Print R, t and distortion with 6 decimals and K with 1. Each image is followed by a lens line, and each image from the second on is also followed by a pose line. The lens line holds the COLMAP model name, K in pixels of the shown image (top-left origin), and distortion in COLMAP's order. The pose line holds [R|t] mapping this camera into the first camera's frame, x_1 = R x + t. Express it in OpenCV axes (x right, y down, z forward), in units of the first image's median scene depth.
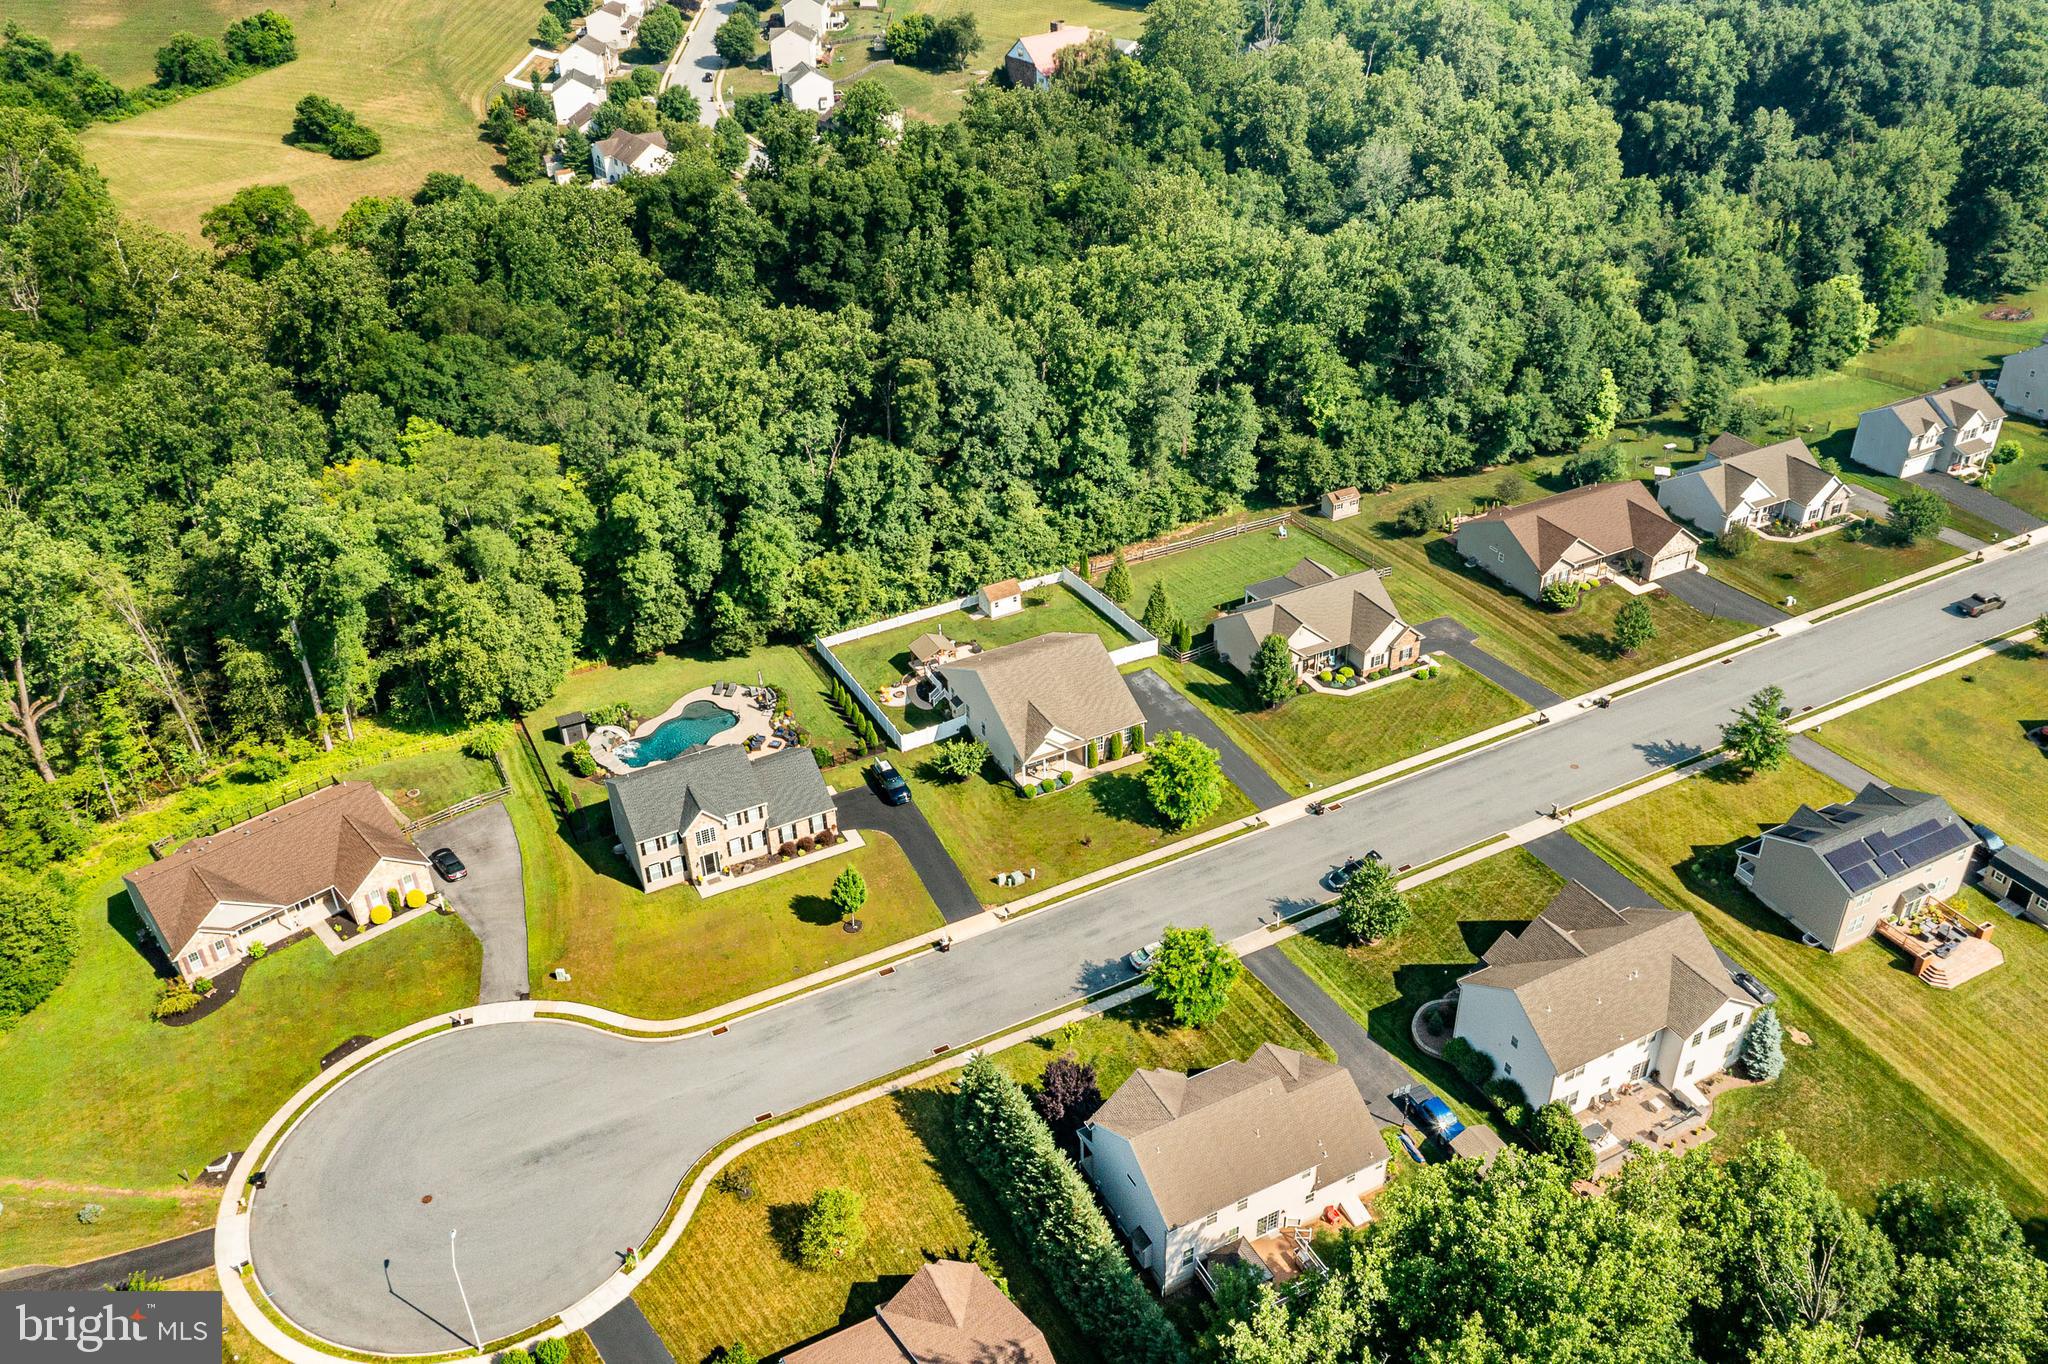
lens RADIAL K [[1618.3, 0, 1020.7], [0, 1618.3, 688.1], [0, 0, 1]] dist [-0.008541, 0.002878]
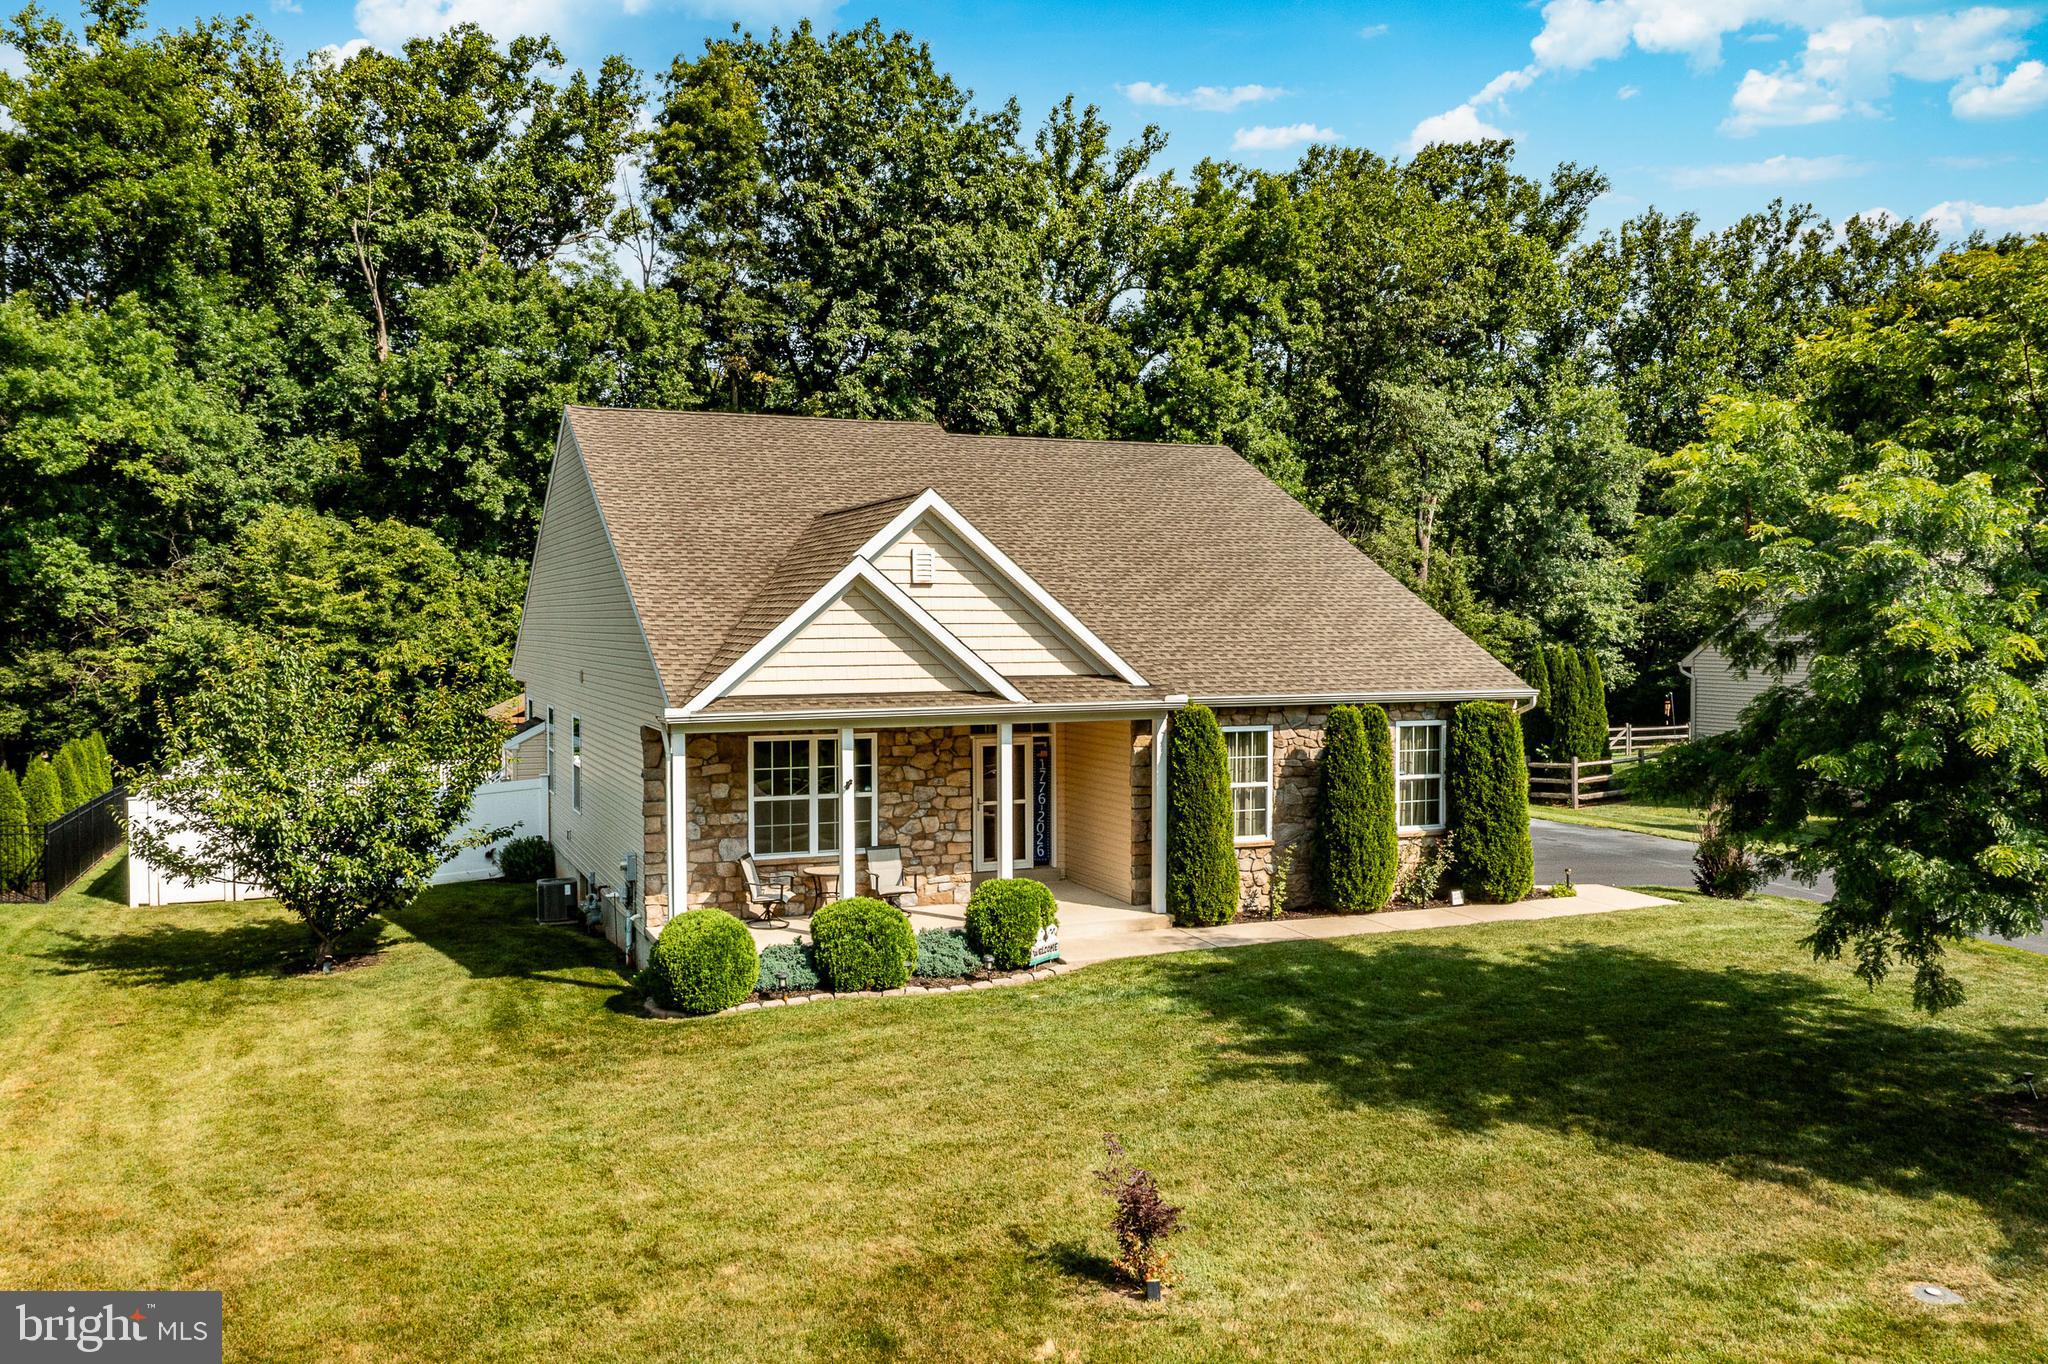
lens RADIAL K [[1631.3, 0, 1018.7], [0, 1631.3, 677.3], [0, 0, 1]] dist [-0.011746, 0.002700]
pose [[0.996838, 0.028385, -0.074215, 0.032923], [-0.062590, 0.855905, -0.513332, 0.092826], [0.048950, 0.516354, 0.854975, 0.747026]]
